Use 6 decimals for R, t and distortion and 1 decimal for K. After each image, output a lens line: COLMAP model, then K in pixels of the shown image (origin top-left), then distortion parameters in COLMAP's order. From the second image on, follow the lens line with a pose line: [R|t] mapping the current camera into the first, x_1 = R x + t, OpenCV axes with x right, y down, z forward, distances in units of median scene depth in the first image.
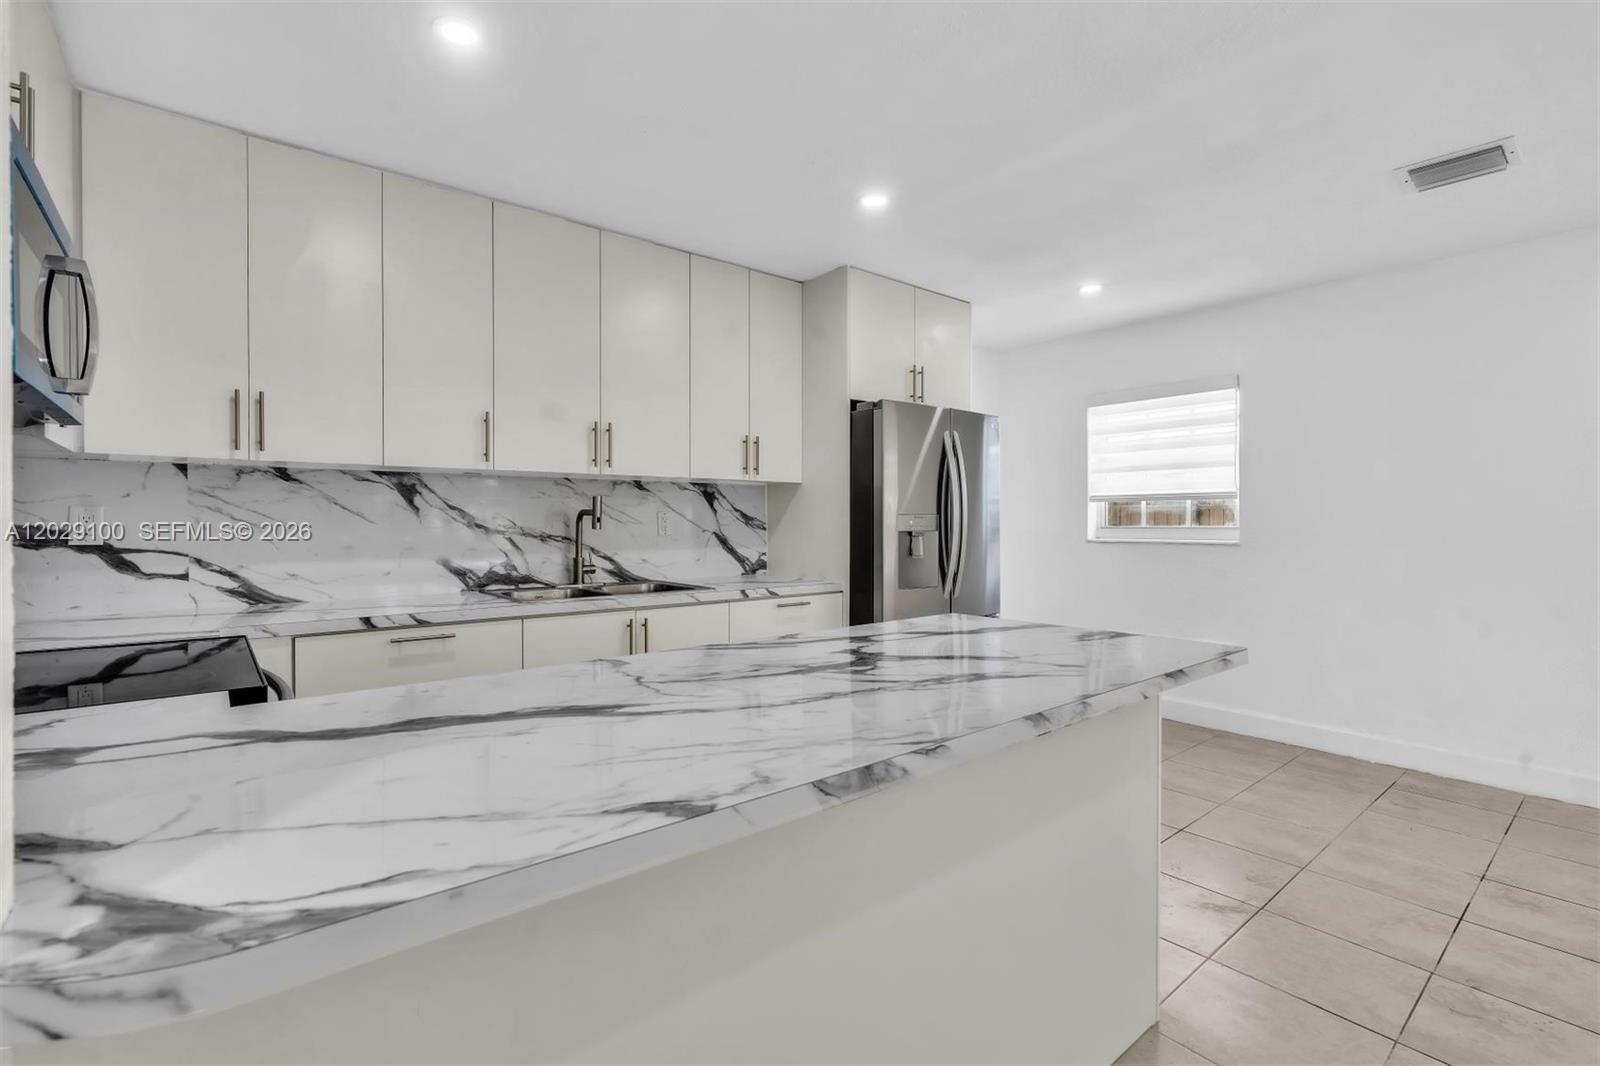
lens RADIAL K [[727.3, 0, 796.6], [0, 727.3, 525.2], [0, 0, 1]] dist [-0.010377, 0.005421]
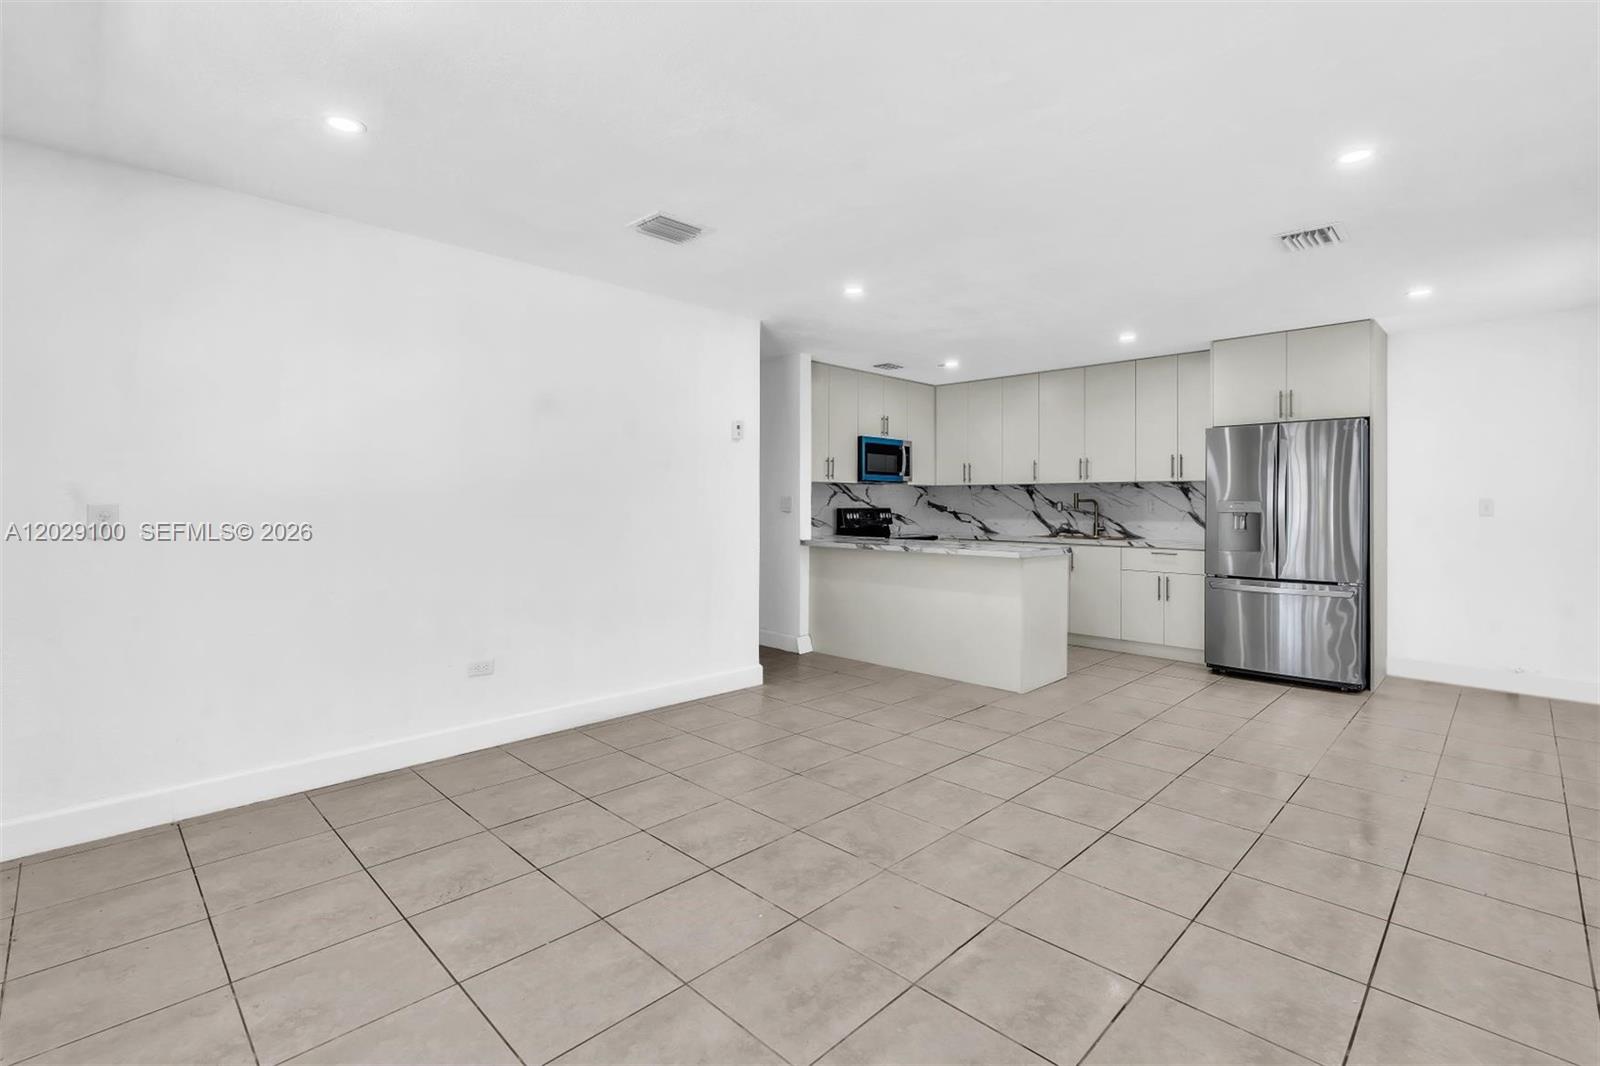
lens RADIAL K [[727.3, 0, 790.7], [0, 727.3, 509.6], [0, 0, 1]] dist [-0.010377, 0.005421]
pose [[0.087961, 0.009541, -0.996078, 1.699897], [-0.011061, 0.999902, 0.008601, -0.000722], [0.996062, 0.010261, 0.088058, -0.041901]]
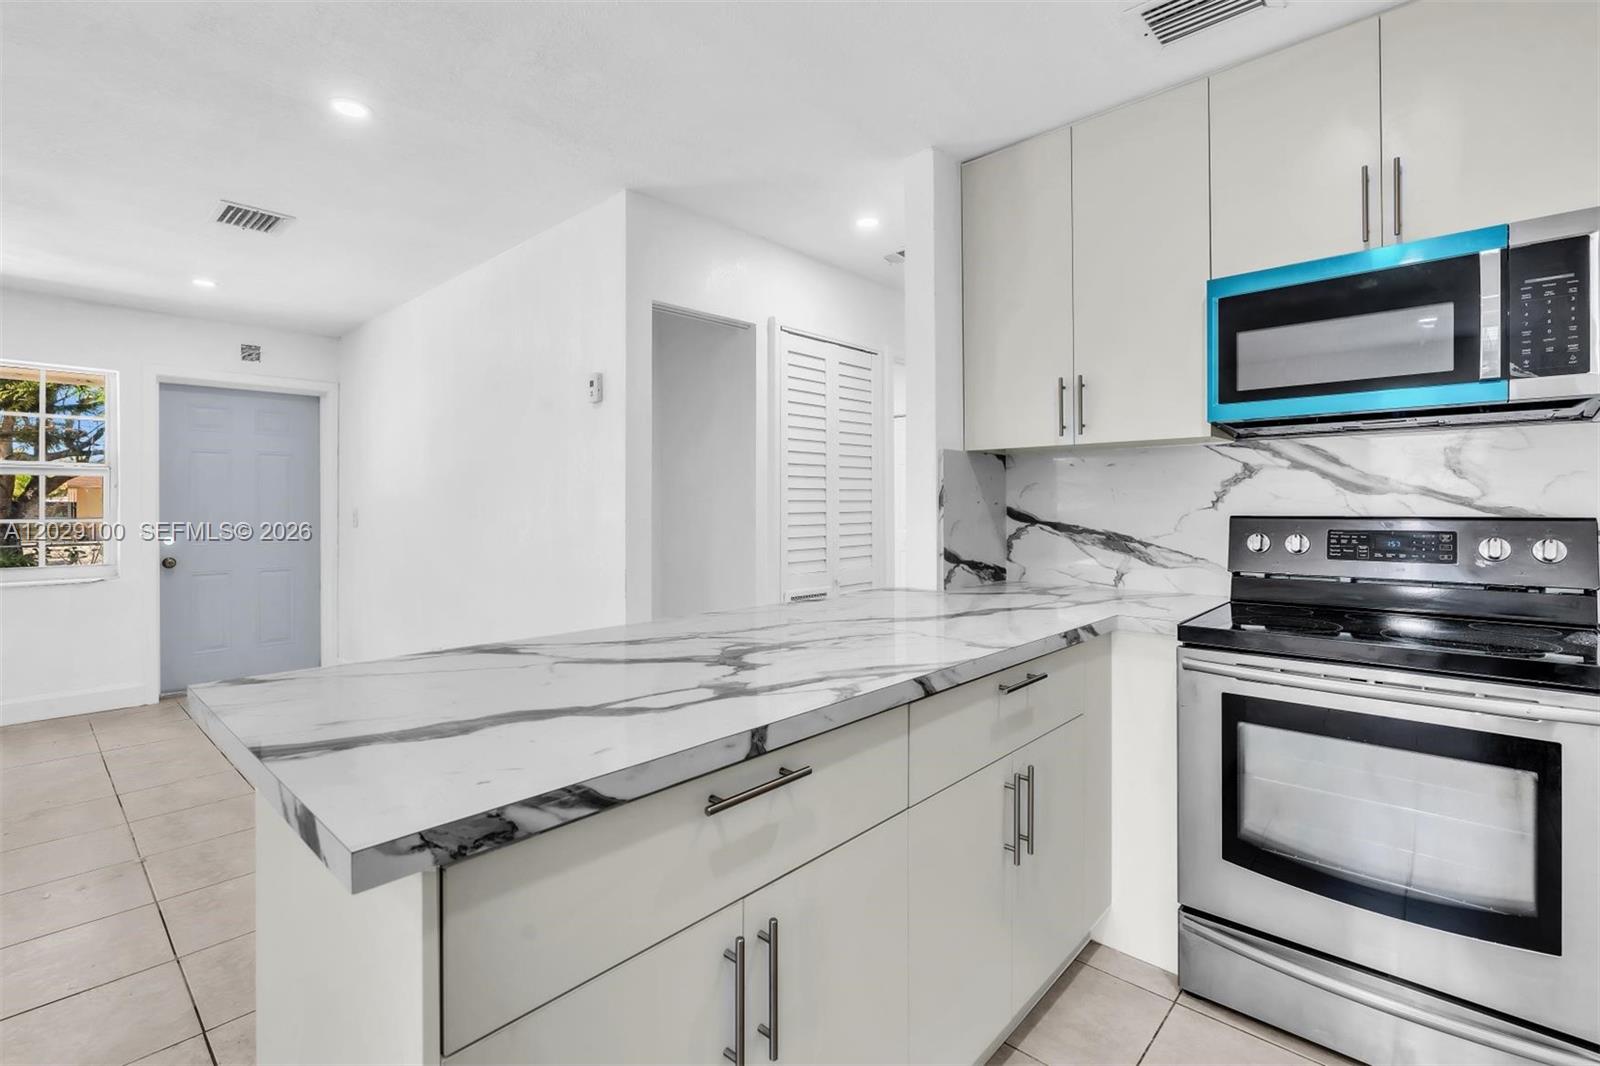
lens RADIAL K [[727.3, 0, 795.3], [0, 727.3, 505.2], [0, 0, 1]] dist [-0.010377, 0.005421]
pose [[-0.991091, 0.002659, -0.133160, 0.065469], [0.002094, 0.999988, 0.004386, -0.002874], [0.133170, 0.004068, -0.991085, 0.933770]]
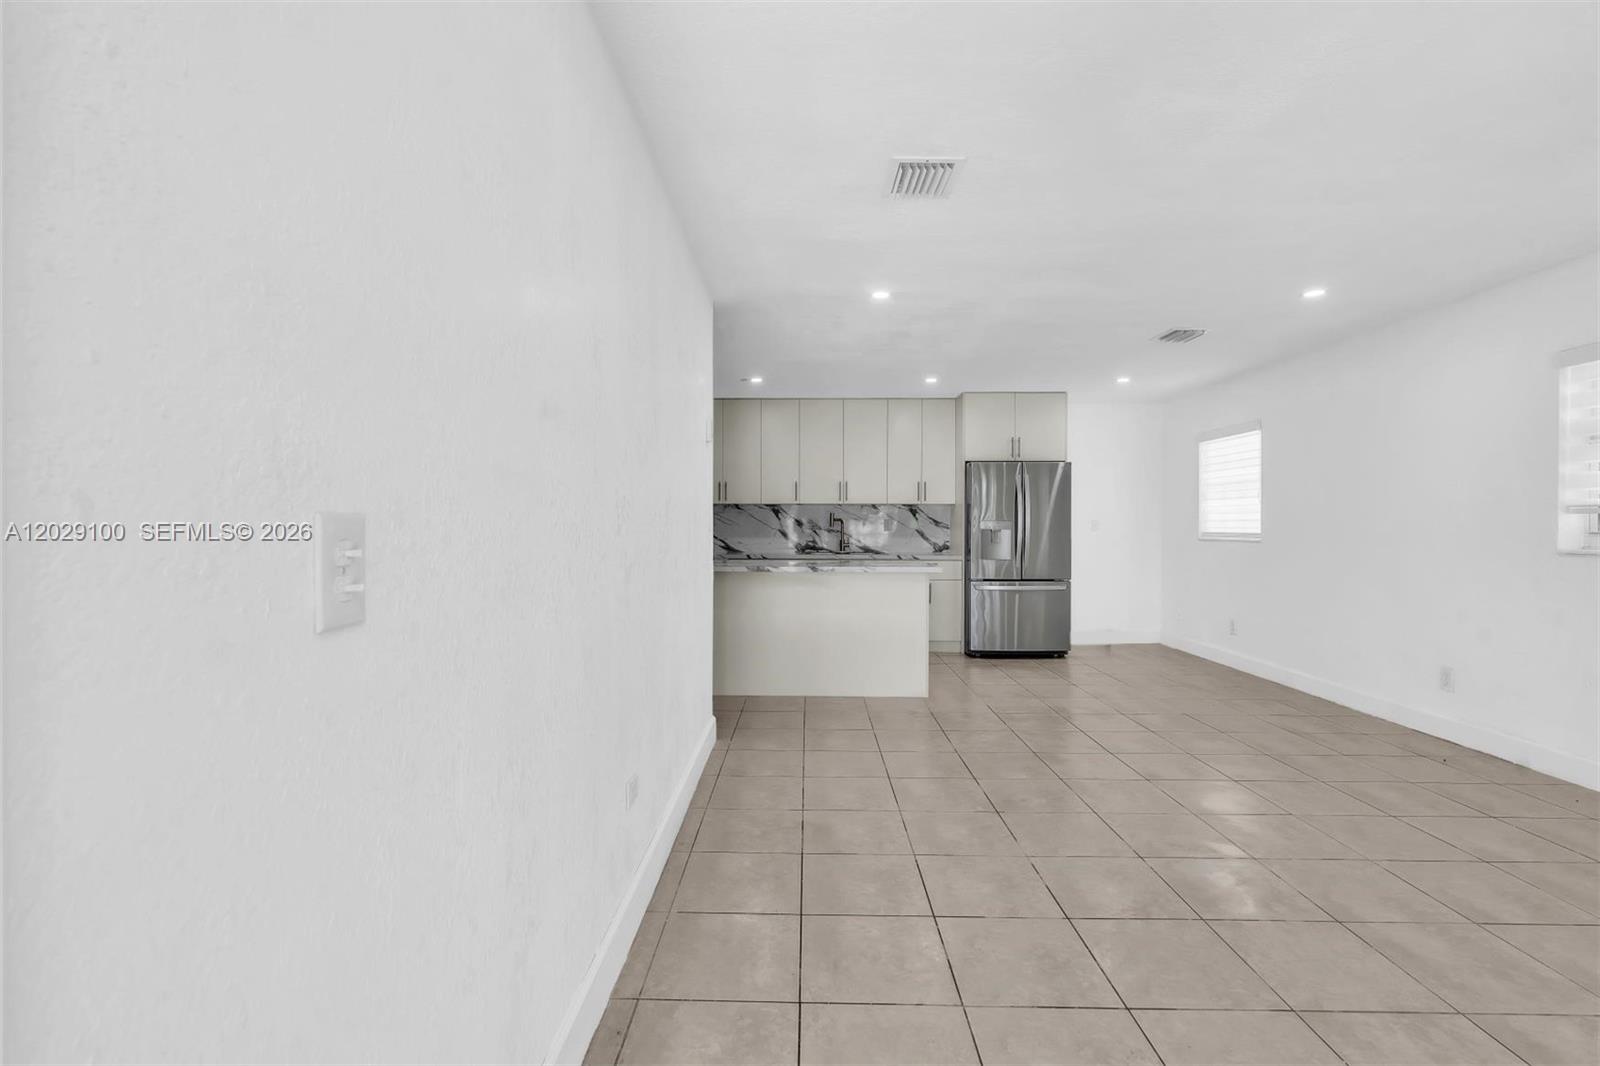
lens RADIAL K [[727.3, 0, 779.8], [0, 727.3, 522.3], [0, 0, 1]] dist [-0.010377, 0.005421]
pose [[0.749815, -0.000264, -0.661648, 1.085262], [-0.007207, 0.999937, -0.008567, 0.011451], [0.661608, 0.011192, 0.749766, -0.859474]]
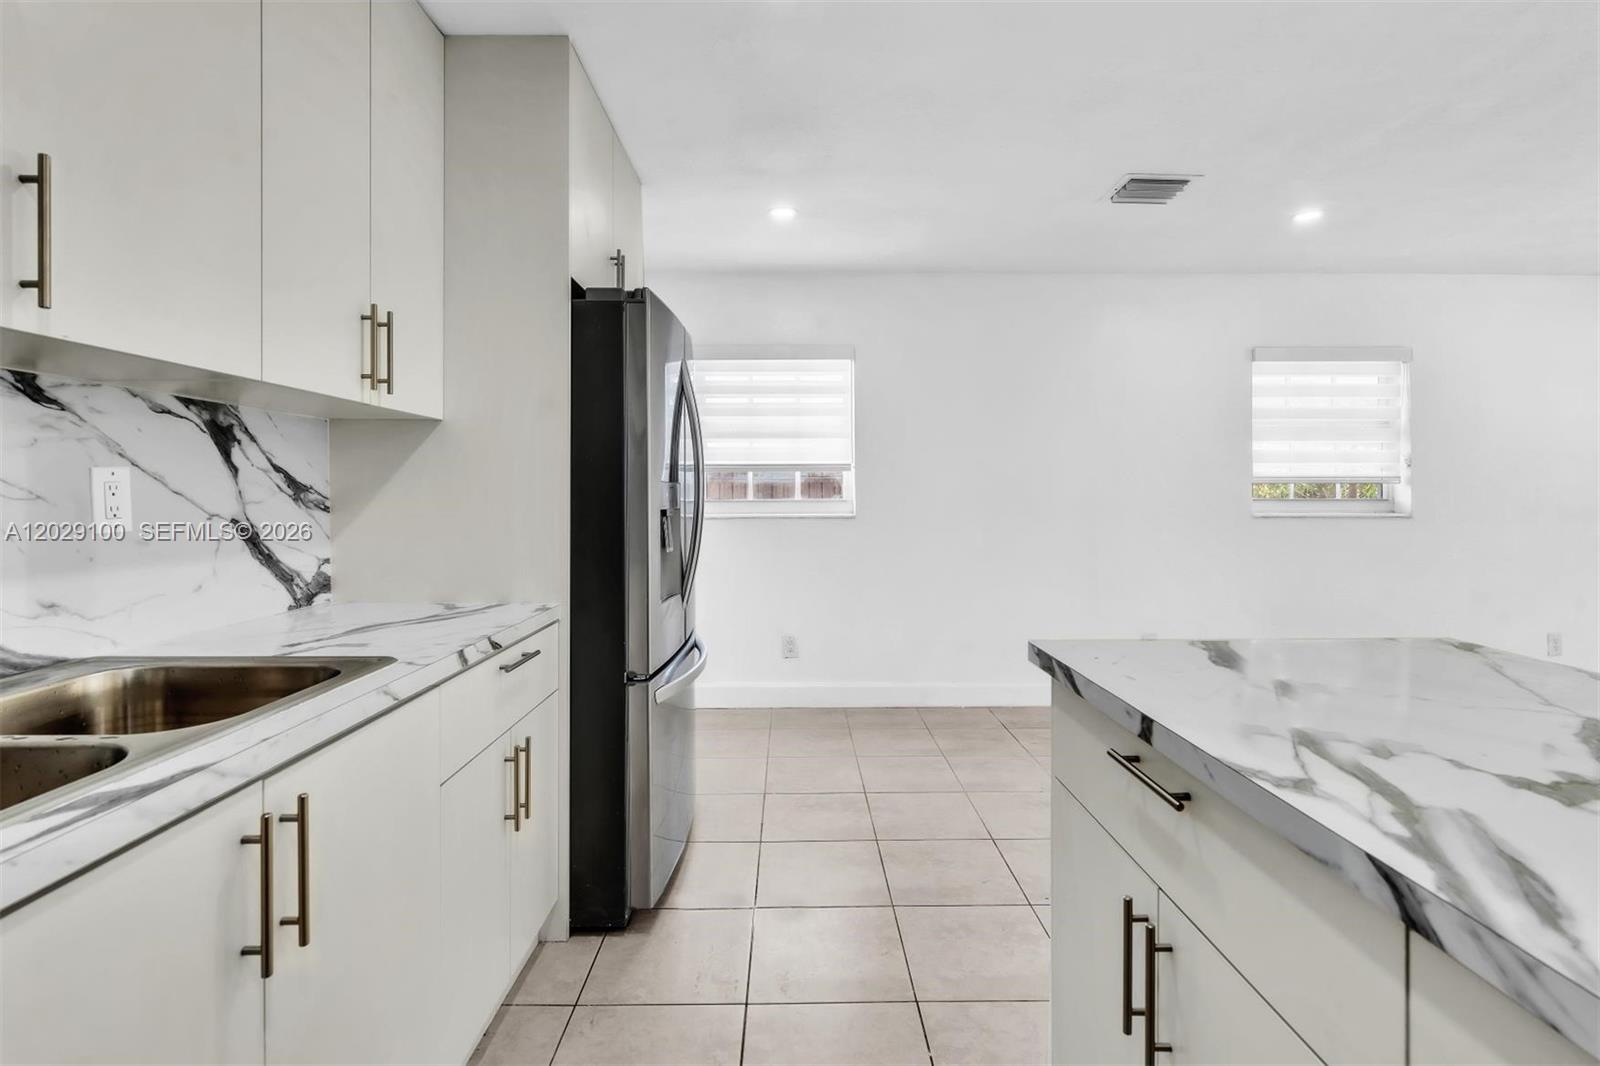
lens RADIAL K [[727.3, 0, 800.9], [0, 727.3, 499.8], [0, 0, 1]] dist [-0.010377, 0.005421]
pose [[0.629208, -0.006679, 0.777208, -0.278181], [0.007742, 0.999967, 0.002326, -0.000284], [-0.777198, 0.004554, 0.629239, 0.558817]]
